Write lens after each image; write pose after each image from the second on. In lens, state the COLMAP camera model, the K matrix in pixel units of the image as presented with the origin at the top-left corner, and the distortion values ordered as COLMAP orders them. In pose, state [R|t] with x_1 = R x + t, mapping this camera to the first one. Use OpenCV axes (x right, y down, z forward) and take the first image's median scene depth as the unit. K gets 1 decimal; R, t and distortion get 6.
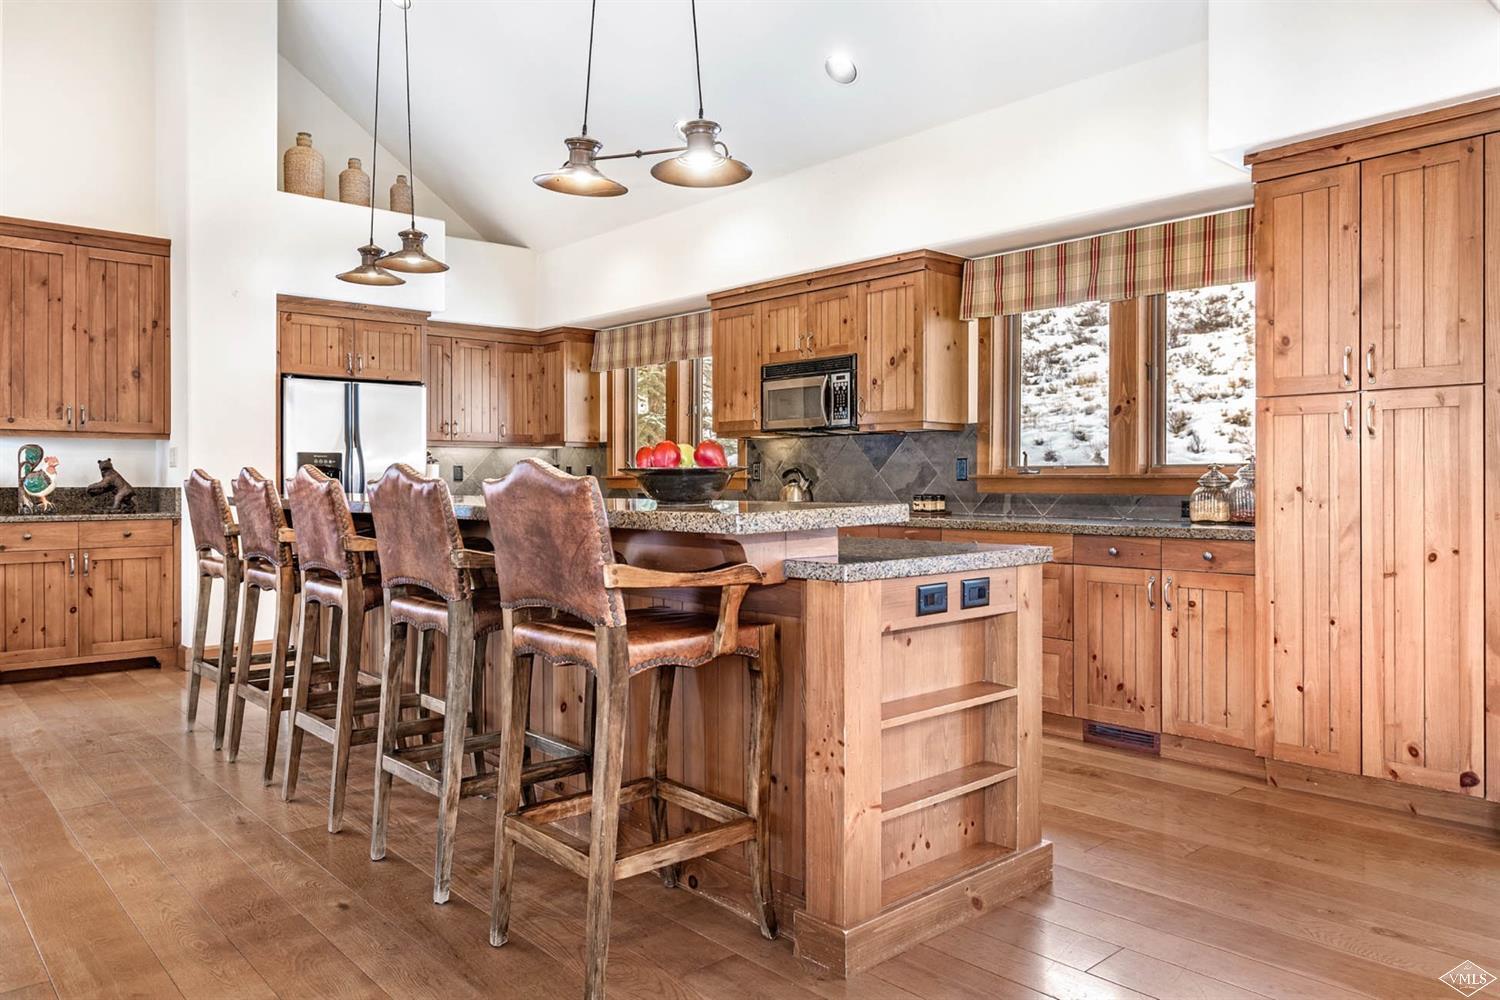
lens RADIAL K [[1012.3, 0, 759.4], [0, 1012.3, 499.9], [0, 0, 1]] dist [0.020715, 0.001124]
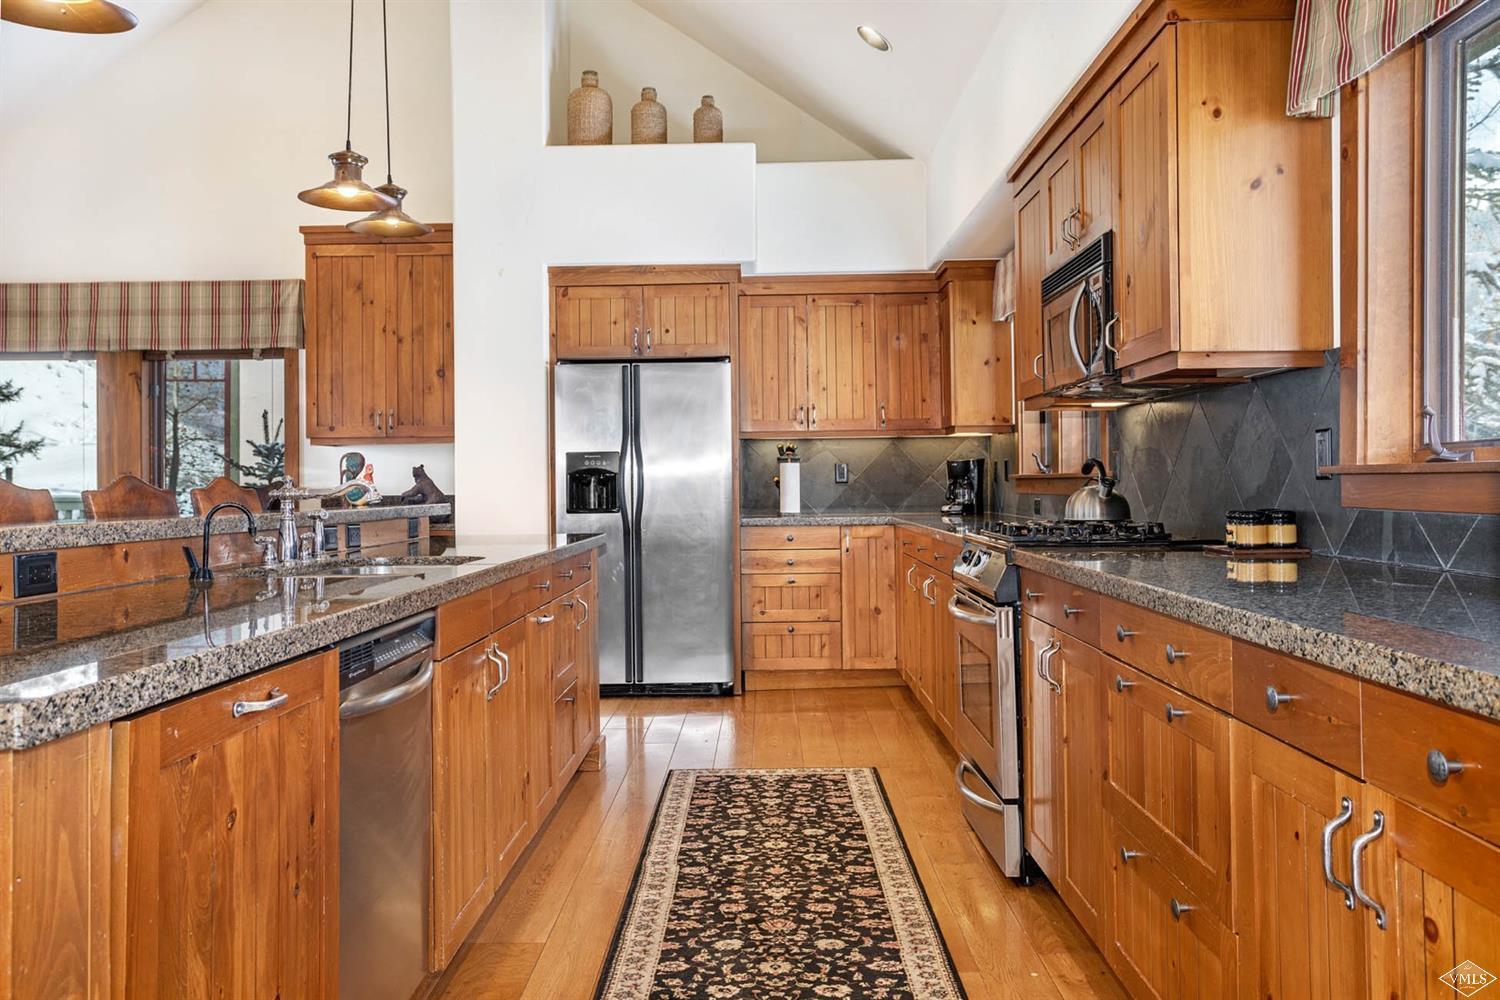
lens RADIAL K [[1187.5, 0, 750.1], [0, 1187.5, 484.8], [0, 0, 1]] dist [-0.015543, 0.003204]
pose [[0.734832, -0.007256, -0.678210, 0.360577], [-0.003217, 0.999894, -0.014183, -0.008141], [0.678241, 0.012604, 0.734731, 0.443306]]
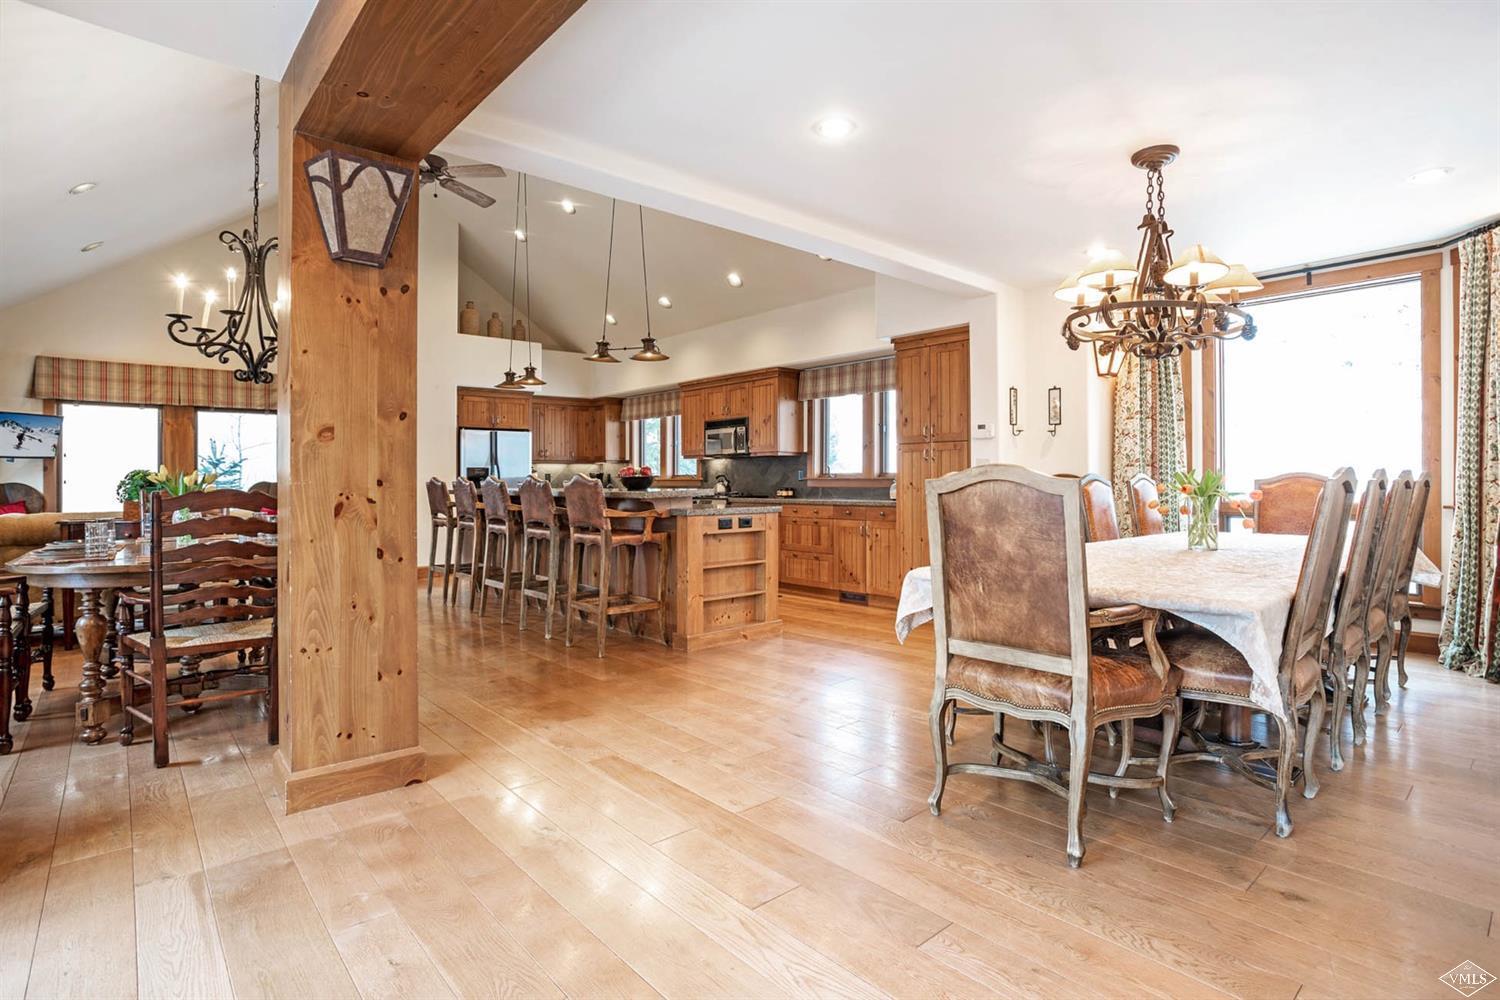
lens RADIAL K [[746.9, 0, 739.9], [0, 746.9, 488.8], [0, 0, 1]] dist [-0.002370, -0.000232]
pose [[0.999542, -0.004465, -0.029937, 0.122187], [0.004193, 0.999949, -0.009137, 0.009968], [0.029976, 0.009007, 0.999510, -0.461114]]
